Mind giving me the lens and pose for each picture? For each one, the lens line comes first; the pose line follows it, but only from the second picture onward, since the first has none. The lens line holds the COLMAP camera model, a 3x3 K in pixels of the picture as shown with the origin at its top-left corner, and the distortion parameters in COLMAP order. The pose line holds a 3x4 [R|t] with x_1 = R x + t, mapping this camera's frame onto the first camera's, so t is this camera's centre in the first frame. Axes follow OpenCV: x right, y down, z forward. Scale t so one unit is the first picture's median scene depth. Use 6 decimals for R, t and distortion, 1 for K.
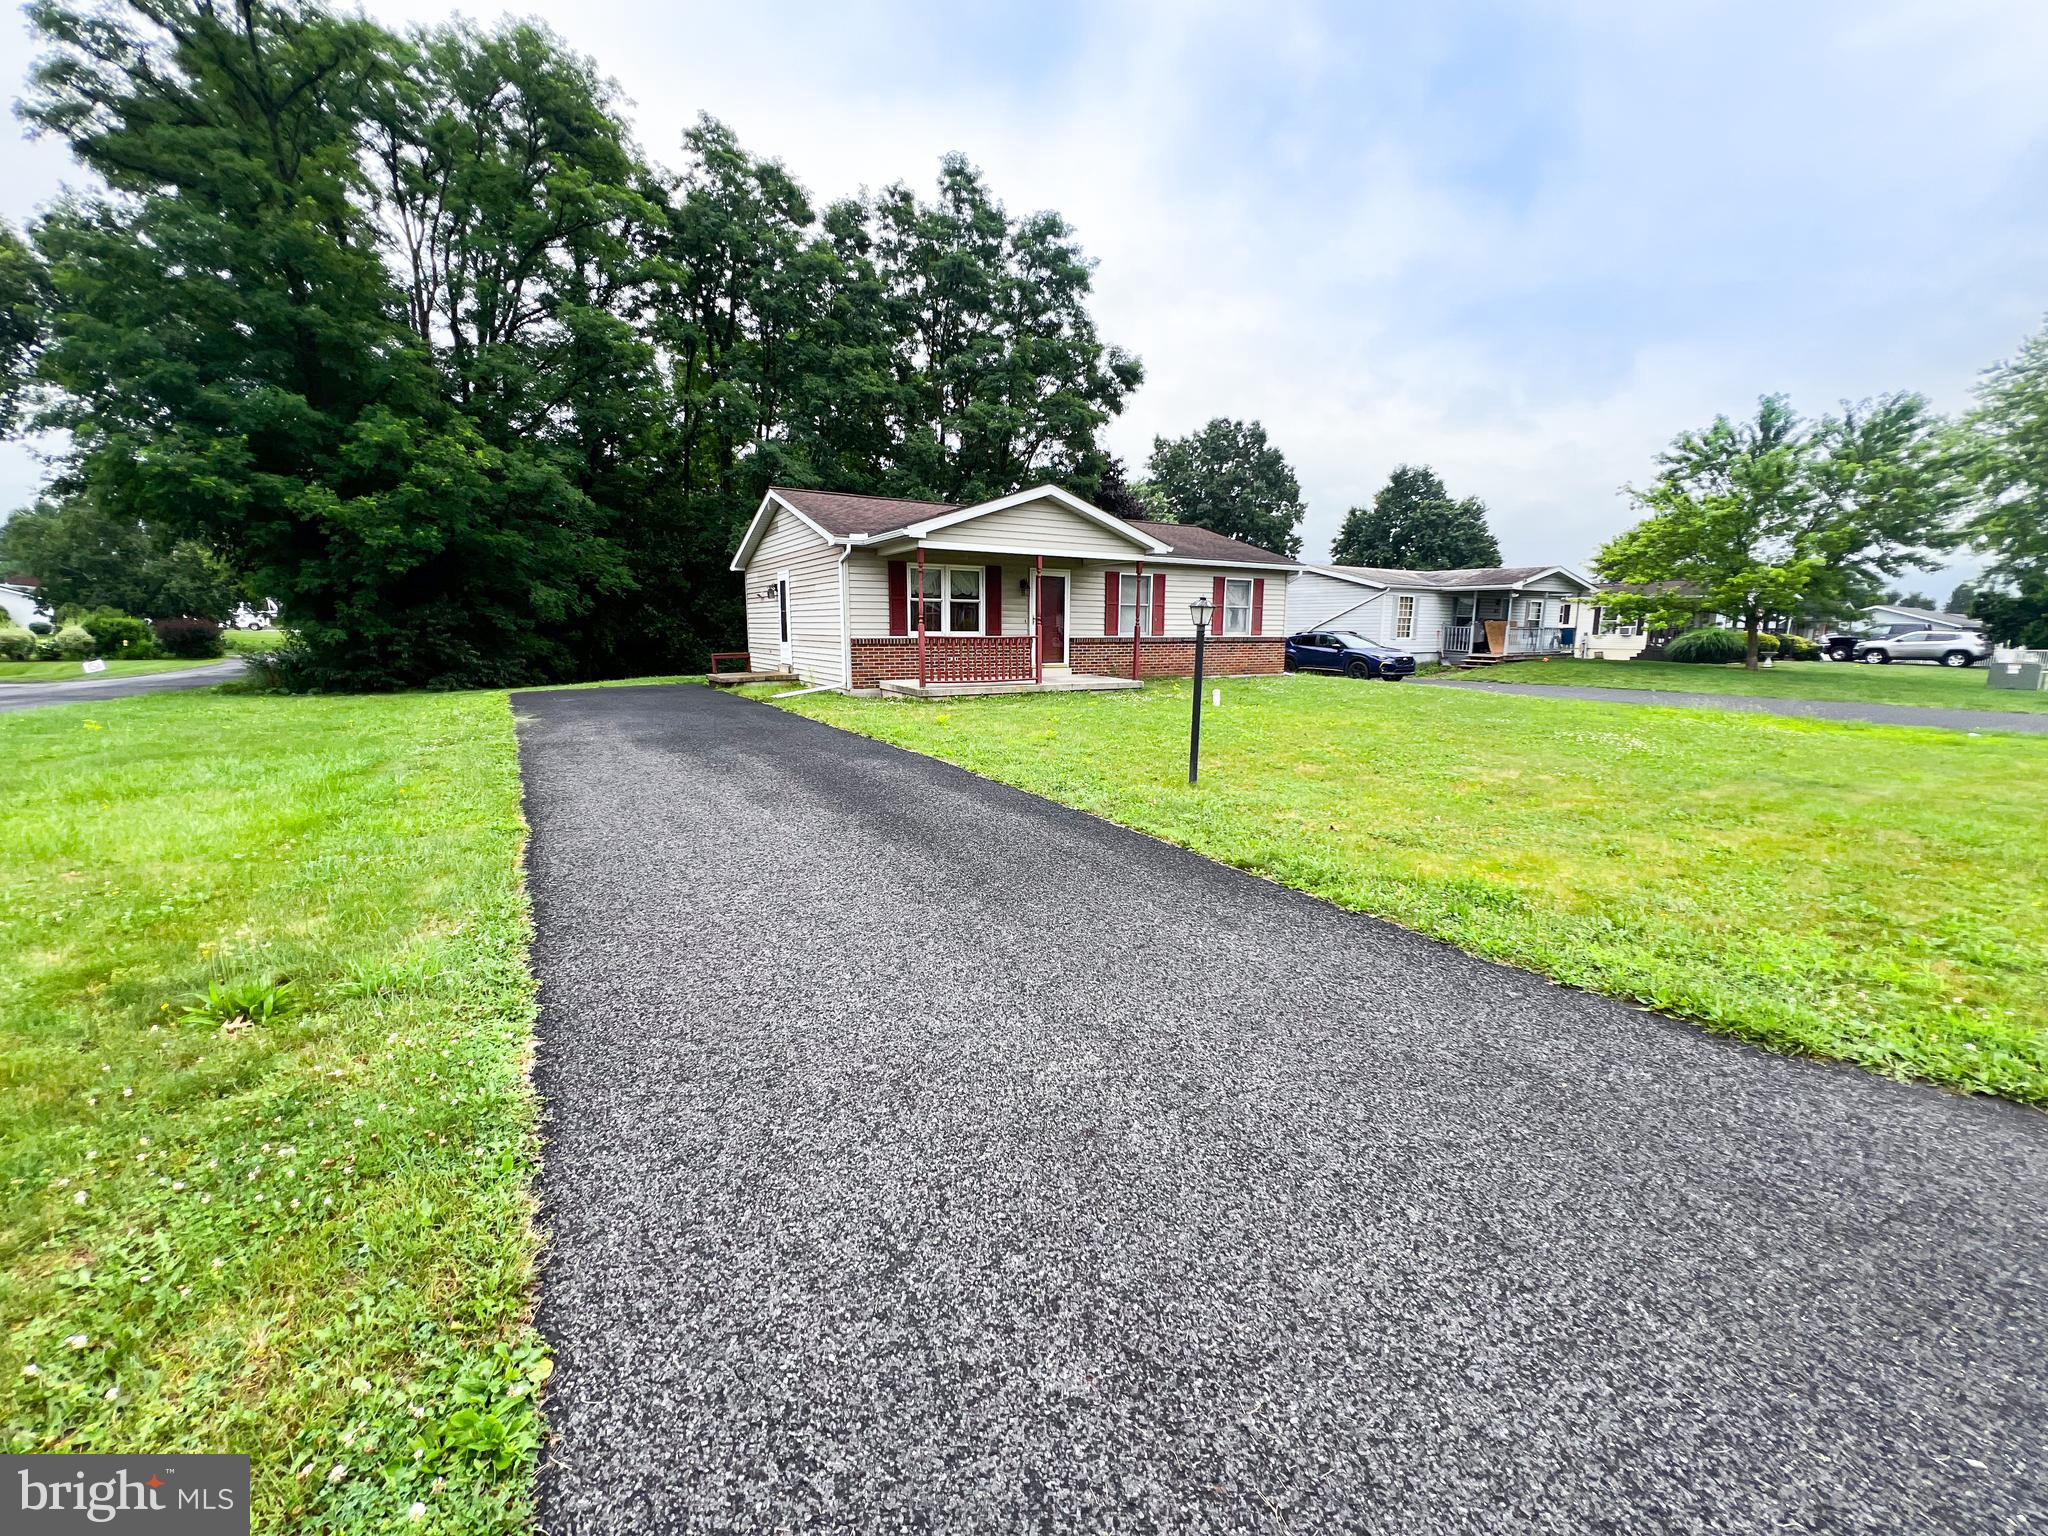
lens RADIAL K [[816.6, 0, 1019.5], [0, 816.6, 767.6], [0, 0, 1]] dist [-0.002984, -0.000121]
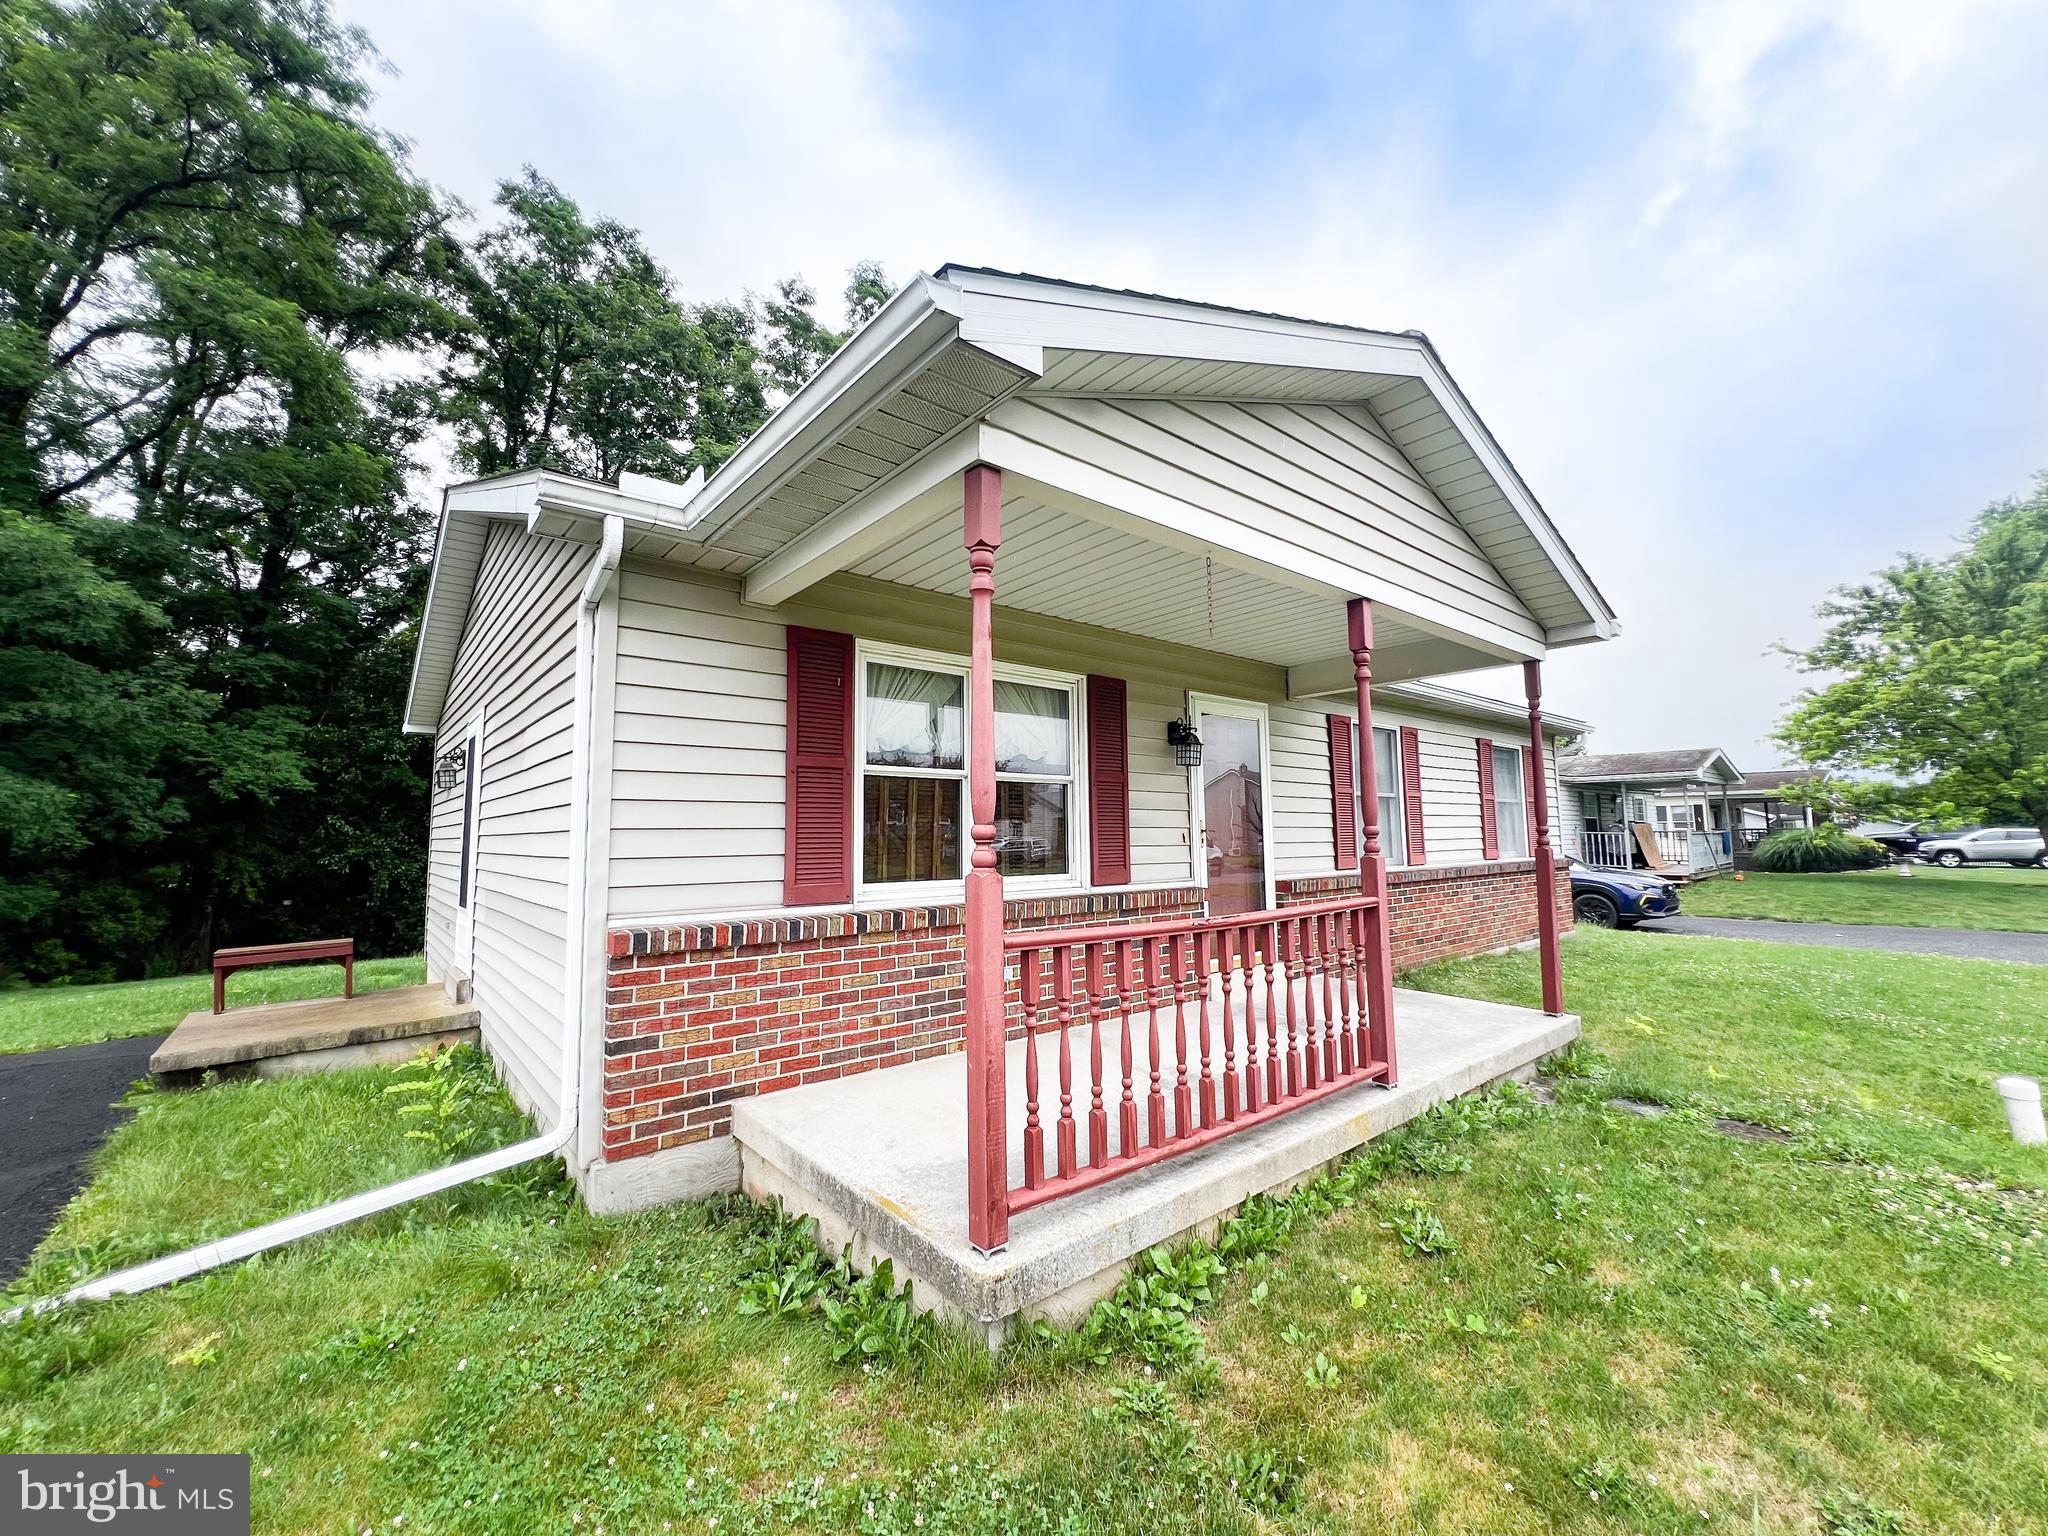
lens RADIAL K [[826.3, 0, 1025.1], [0, 826.3, 768.4], [0, 0, 1]] dist [-0.003992, -0.000214]
pose [[0.987716, -0.003105, 0.156228, -0.073291], [0.042370, 0.967668, -0.248642, -0.079468], [-0.150405, 0.252207, 0.955913, 0.428435]]
